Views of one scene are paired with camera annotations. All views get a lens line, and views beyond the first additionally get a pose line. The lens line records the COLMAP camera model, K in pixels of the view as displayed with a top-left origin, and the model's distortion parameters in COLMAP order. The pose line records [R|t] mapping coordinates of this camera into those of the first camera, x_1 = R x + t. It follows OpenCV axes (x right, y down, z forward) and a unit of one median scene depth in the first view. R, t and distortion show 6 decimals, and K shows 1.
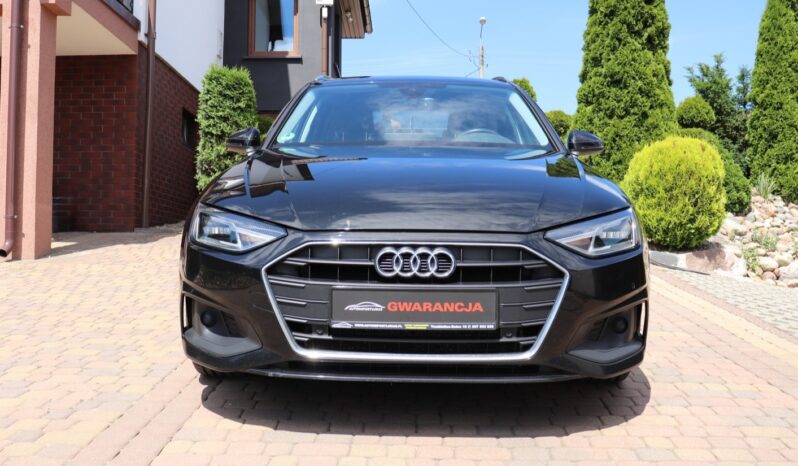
lens RADIAL K [[796.9, 0, 375.3], [0, 796.9, 236.7], [0, 0, 1]] dist [-0.107330, 0.174381]
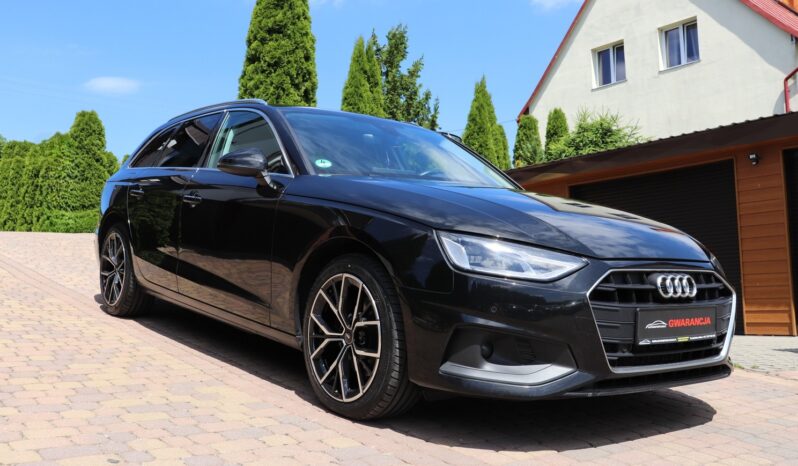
lens RADIAL K [[796.9, 0, 375.3], [0, 796.9, 236.7], [0, 0, 1]] dist [-0.107330, 0.174381]
pose [[0.783305, 0.024384, 0.621160, -0.257123], [0.007992, 0.998753, -0.049284, 0.003362], [-0.621587, 0.043569, 0.782133, 0.088307]]
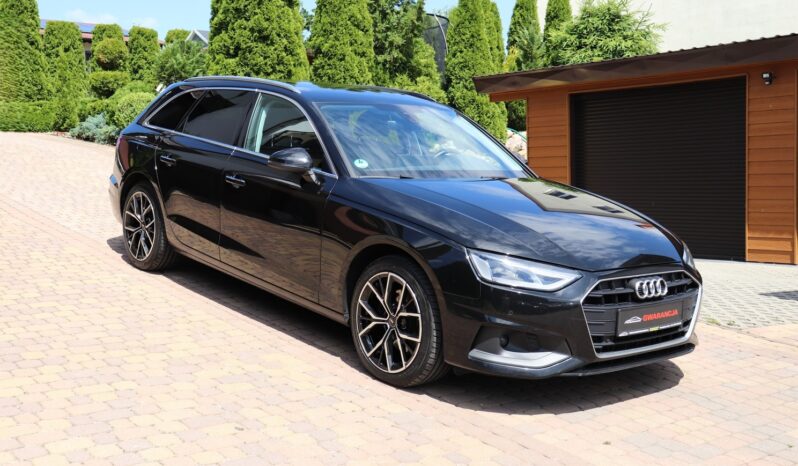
lens RADIAL K [[955.1, 0, 369.8], [0, 955.1, 230.5], [0, 0, 1]] dist [-0.017718, 0.173541]
pose [[0.758740, -0.056319, 0.648954, -0.383315], [0.000561, 0.996312, 0.085808, -0.058290], [-0.651393, -0.064741, 0.755973, -0.006932]]
